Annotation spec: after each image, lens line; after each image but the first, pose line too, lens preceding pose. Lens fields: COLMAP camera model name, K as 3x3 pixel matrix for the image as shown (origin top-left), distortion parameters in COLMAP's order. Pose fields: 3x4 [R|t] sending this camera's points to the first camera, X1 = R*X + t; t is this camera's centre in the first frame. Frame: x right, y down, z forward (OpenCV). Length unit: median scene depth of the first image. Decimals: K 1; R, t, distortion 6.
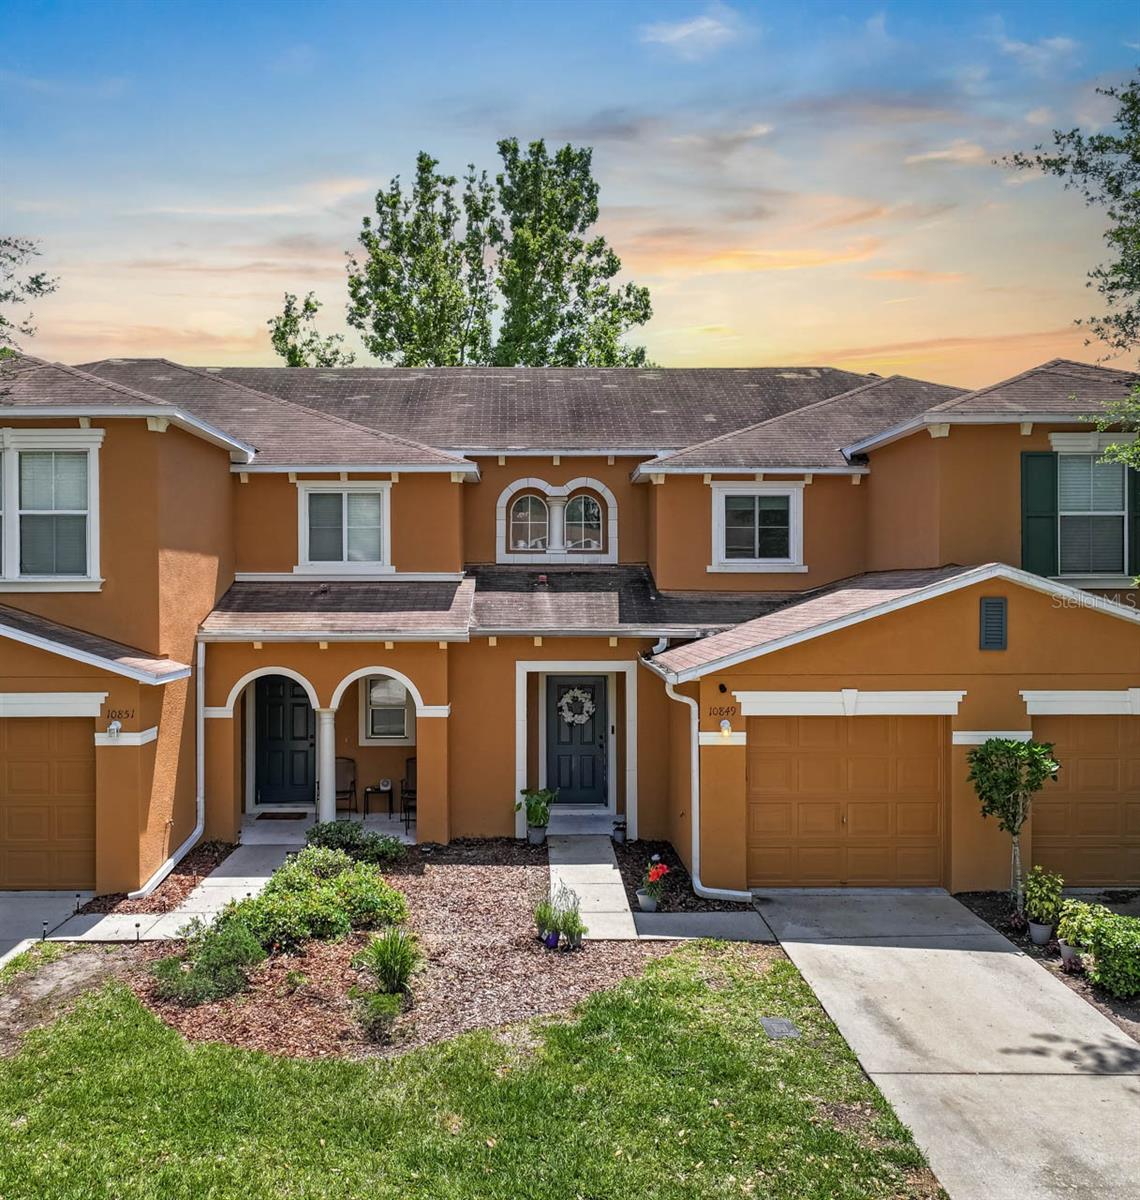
lens RADIAL K [[1276.3, 0, 570.0], [0, 1276.3, 598.5], [0, 0, 1]] dist [0.021222, 0.000000]
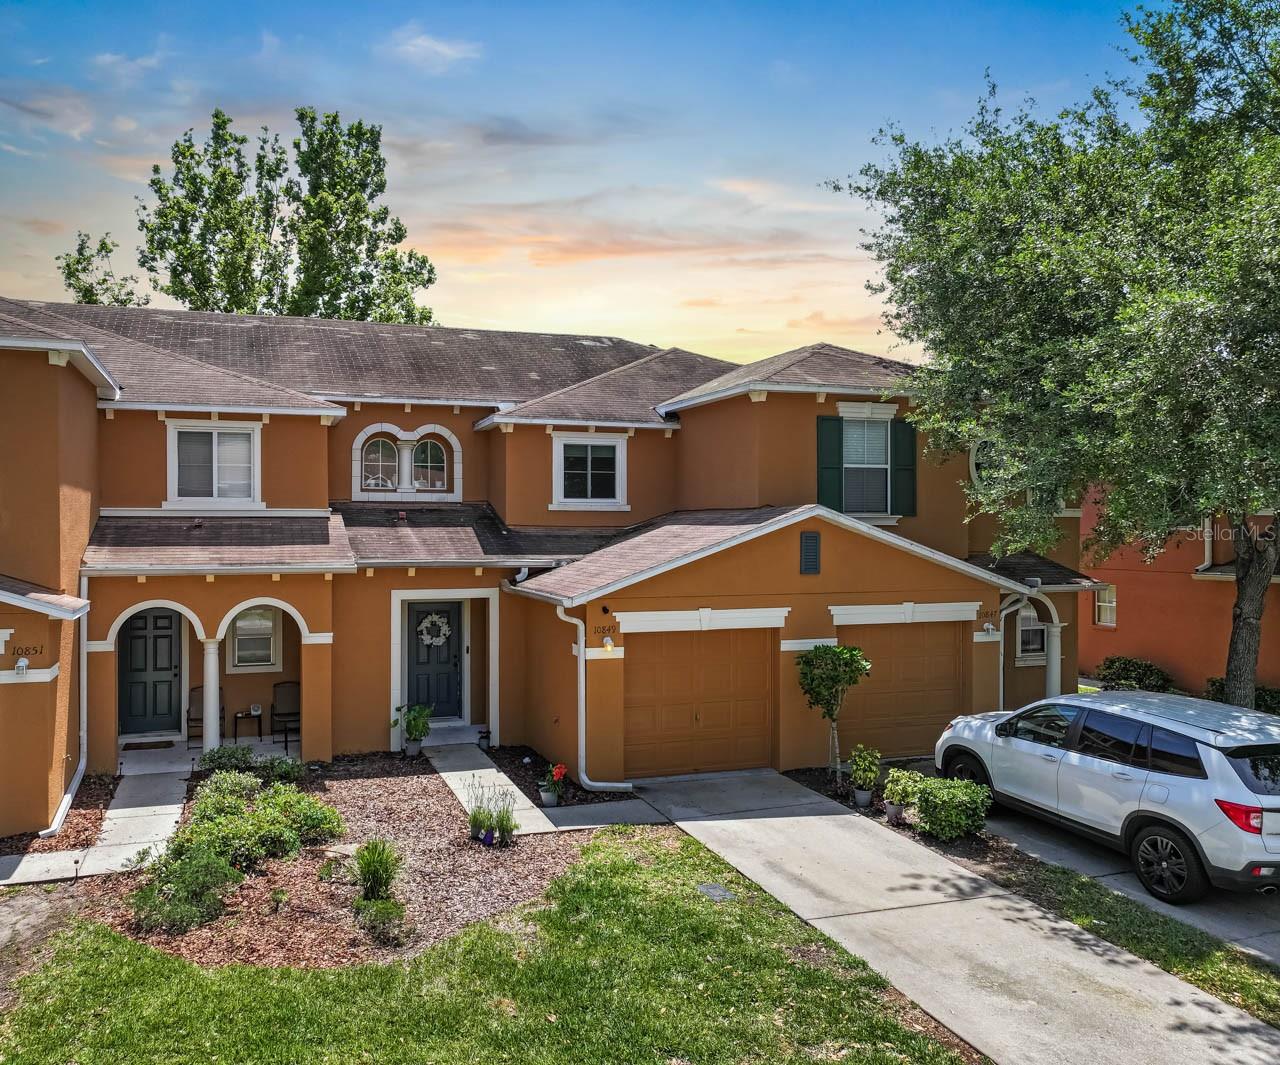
lens RADIAL K [[1115.4, 0, 640.4], [0, 1115.4, 530.8], [0, 0, 1]] dist [0.009382, 0.018715]
pose [[0.942838, 0.000122, 0.333251, -0.174721], [0.000286, 0.999999, -0.001174, -0.000751], [-0.333251, 0.001202, 0.942837, 0.027044]]
